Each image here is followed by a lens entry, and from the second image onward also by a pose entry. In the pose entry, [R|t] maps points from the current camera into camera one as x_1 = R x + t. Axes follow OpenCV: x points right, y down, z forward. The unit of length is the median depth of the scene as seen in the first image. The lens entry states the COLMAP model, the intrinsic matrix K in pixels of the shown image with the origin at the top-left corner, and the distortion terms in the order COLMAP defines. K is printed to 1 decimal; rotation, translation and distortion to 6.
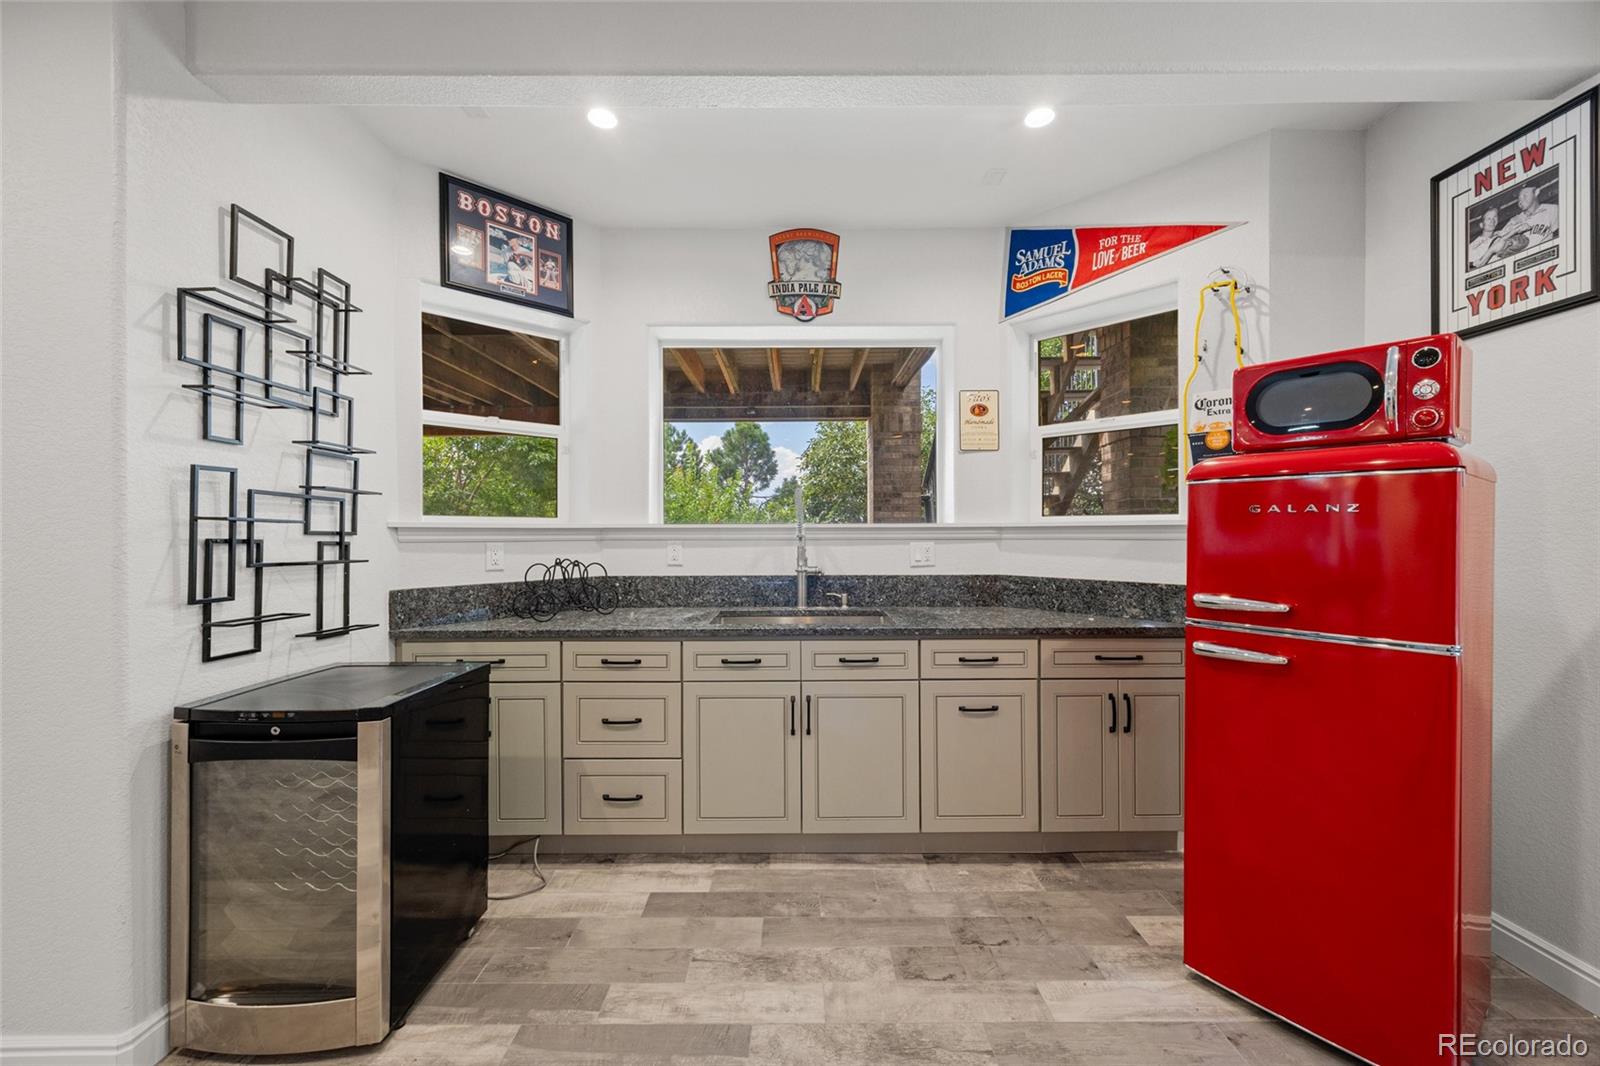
lens RADIAL K [[633.6, 0, 800.0], [0, 633.6, 533.0], [0, 0, 1]] dist [0.002448, 0.000270]
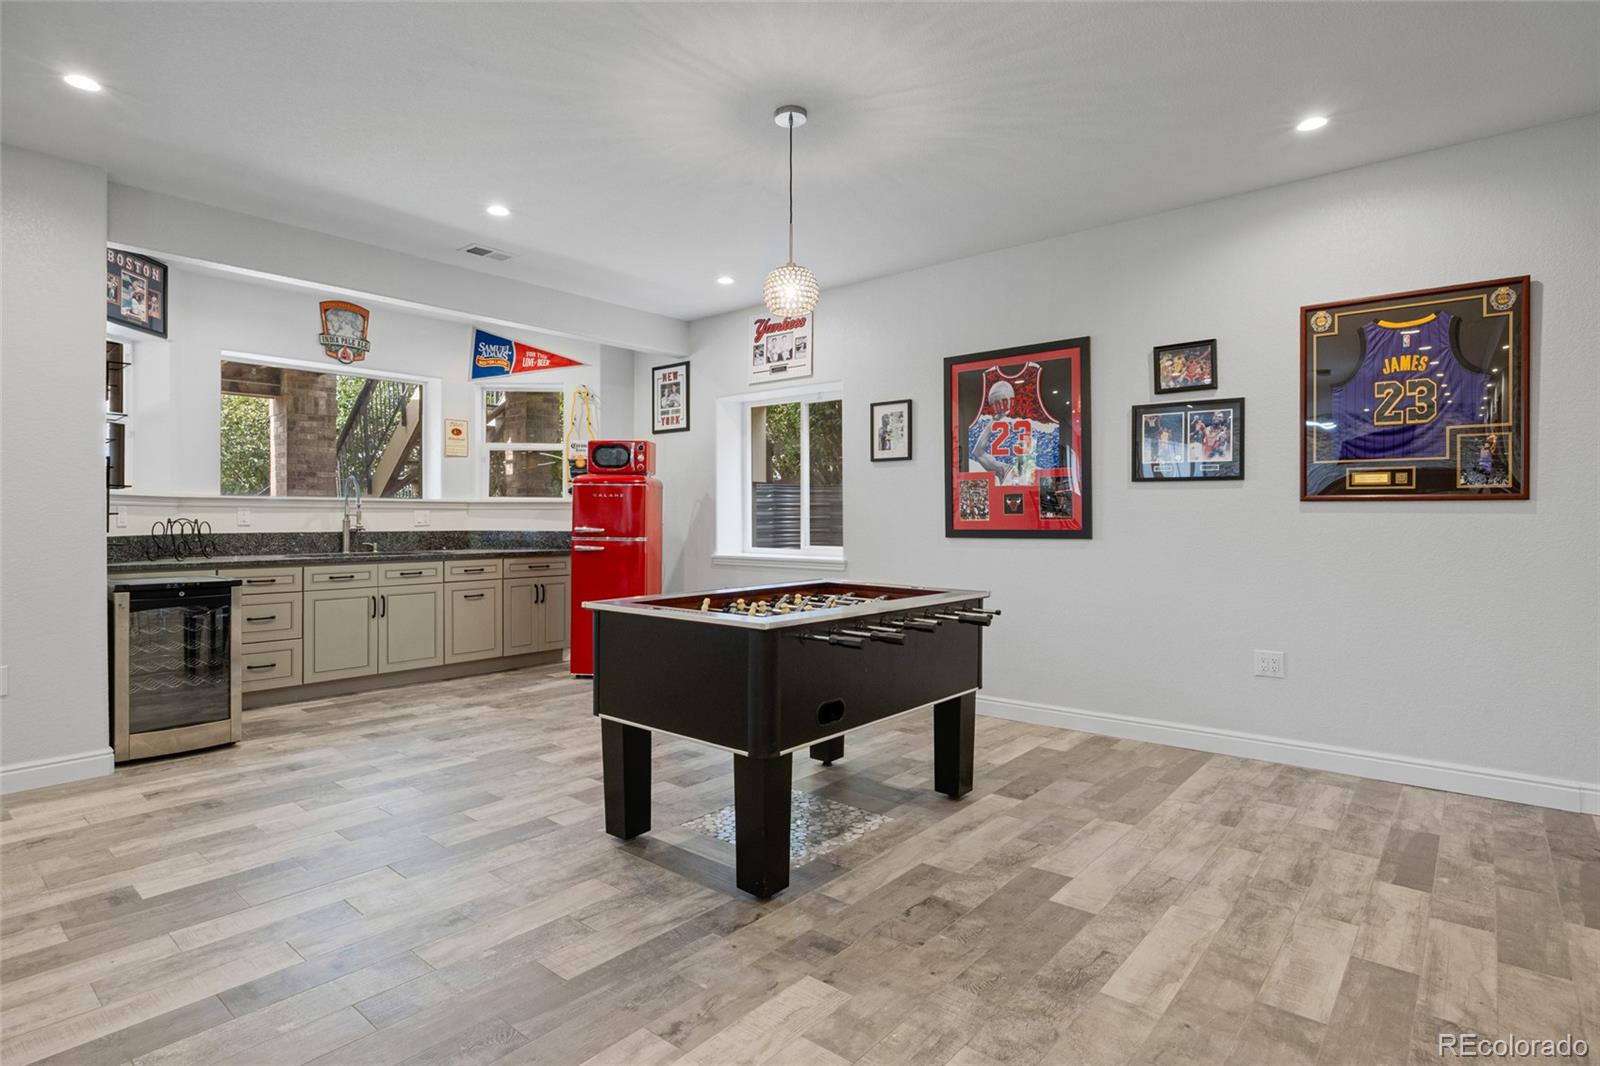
lens RADIAL K [[826.8, 0, 800.3], [0, 826.8, 517.1], [0, 0, 1]] dist [0.000763, 0.000269]
pose [[0.648978, 0.005512, 0.760787, -0.877881], [-0.000082, 0.999974, -0.007175, 0.050851], [-0.760807, 0.004594, 0.648962, -1.229414]]
